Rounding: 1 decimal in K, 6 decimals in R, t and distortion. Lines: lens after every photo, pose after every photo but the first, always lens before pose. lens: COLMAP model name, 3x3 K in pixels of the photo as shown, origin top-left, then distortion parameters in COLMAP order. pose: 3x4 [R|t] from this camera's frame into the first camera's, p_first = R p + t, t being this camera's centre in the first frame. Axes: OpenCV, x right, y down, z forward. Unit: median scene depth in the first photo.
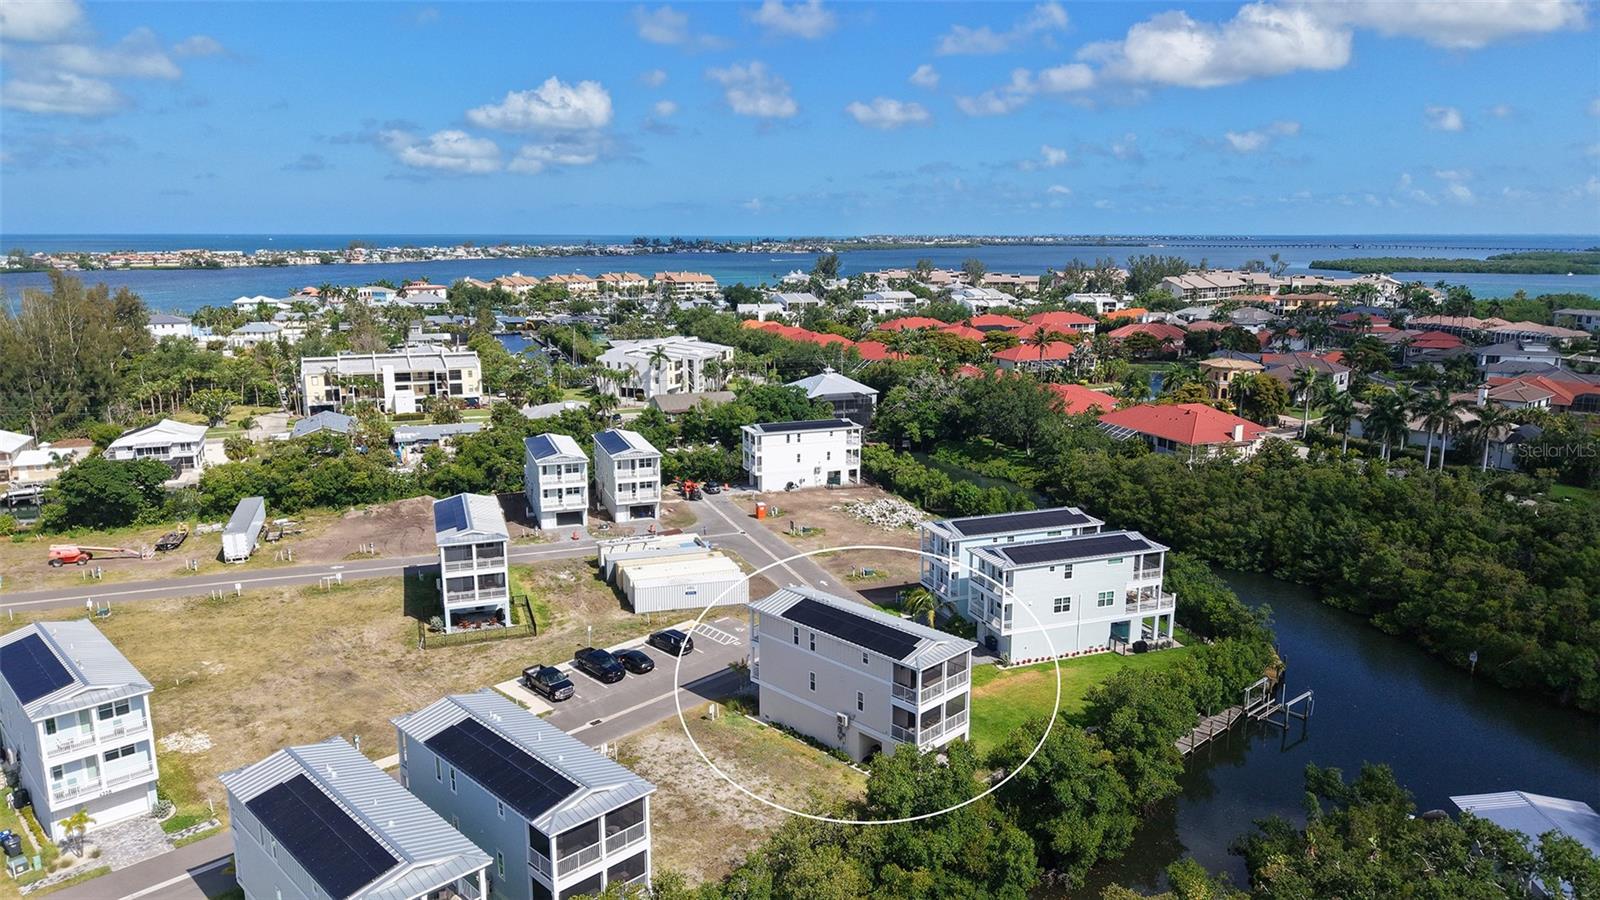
lens RADIAL K [[1072.7, 0, 805.0], [0, 1072.7, 451.6], [0, 0, 1]] dist [0.013837, -0.004645]
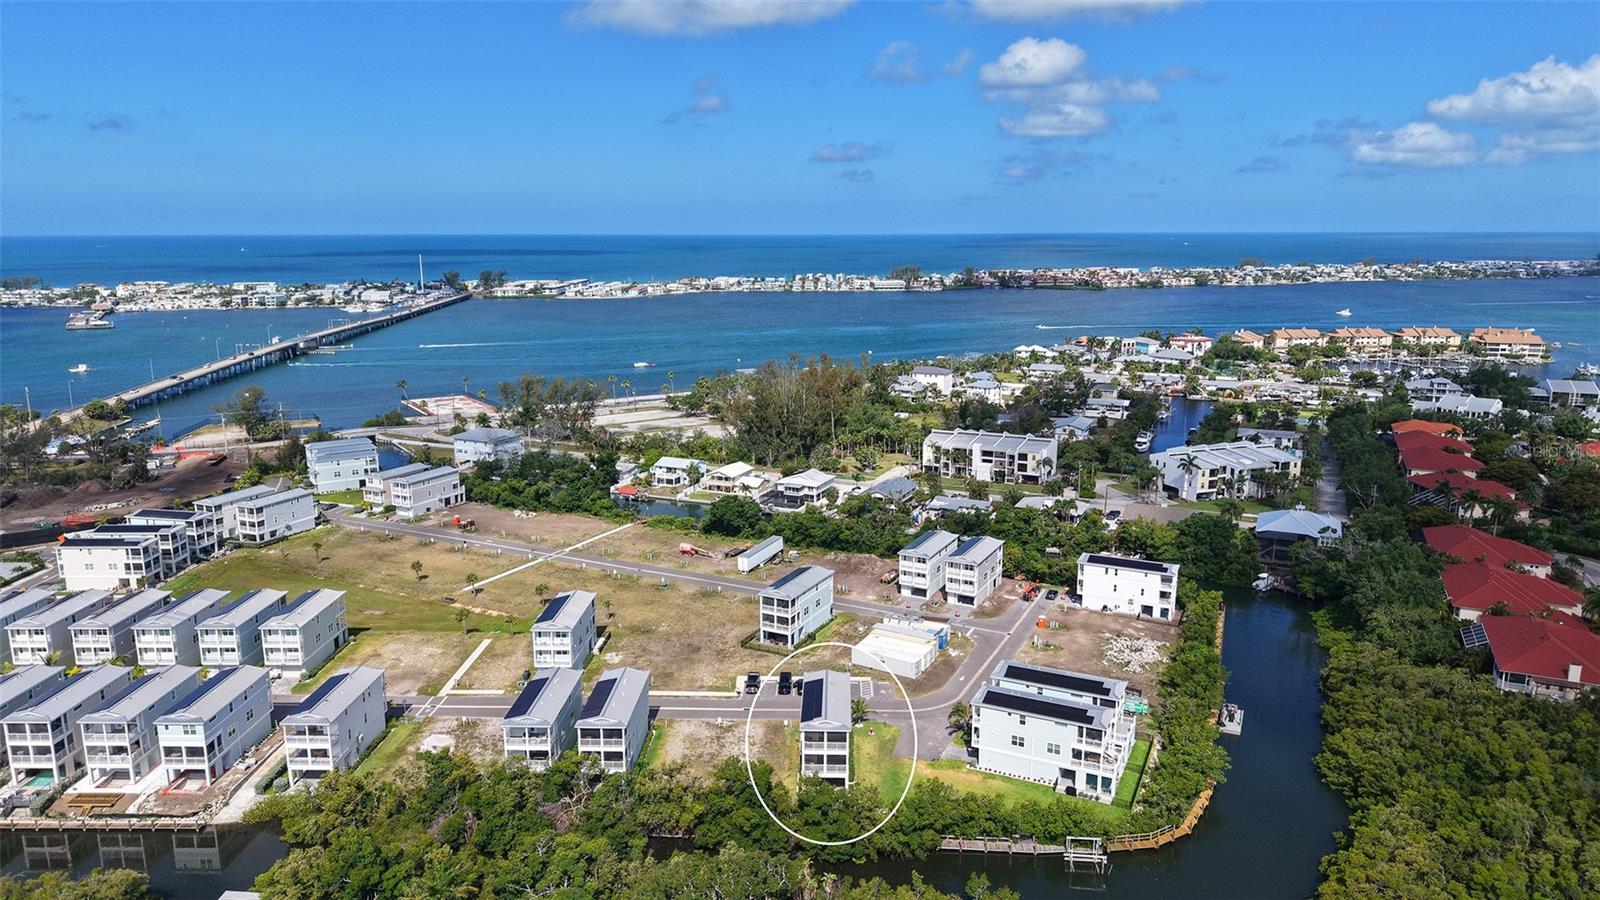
lens RADIAL K [[1072.7, 0, 805.0], [0, 1072.7, 451.6], [0, 0, 1]] dist [0.013837, -0.004645]
pose [[0.680938, 0.148610, -0.717104, 0.629442], [-0.145450, 0.987131, 0.066455, -0.183559], [0.717752, 0.059052, 0.693790, -0.148928]]
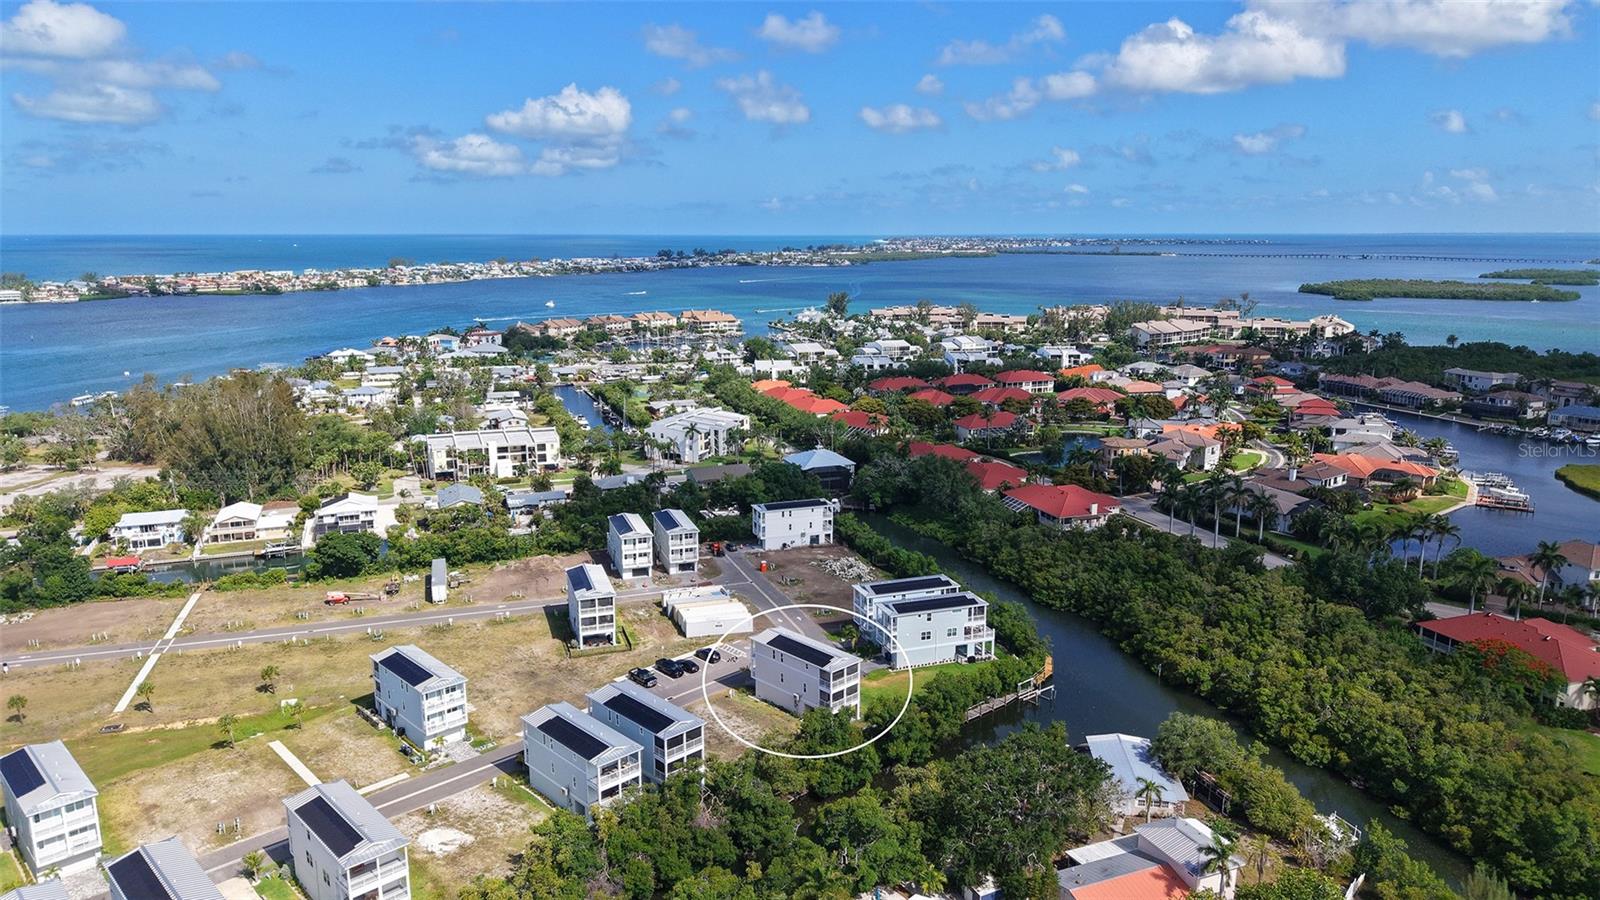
lens RADIAL K [[1062.7, 0, 797.6], [0, 1062.7, 469.8], [0, 0, 1]] dist [0.052291, -0.037055]
pose [[0.999678, 0.001221, -0.025350, 0.041259], [-0.000690, 0.999781, 0.020939, -0.103787], [0.025370, -0.020915, 0.999459, -0.467908]]
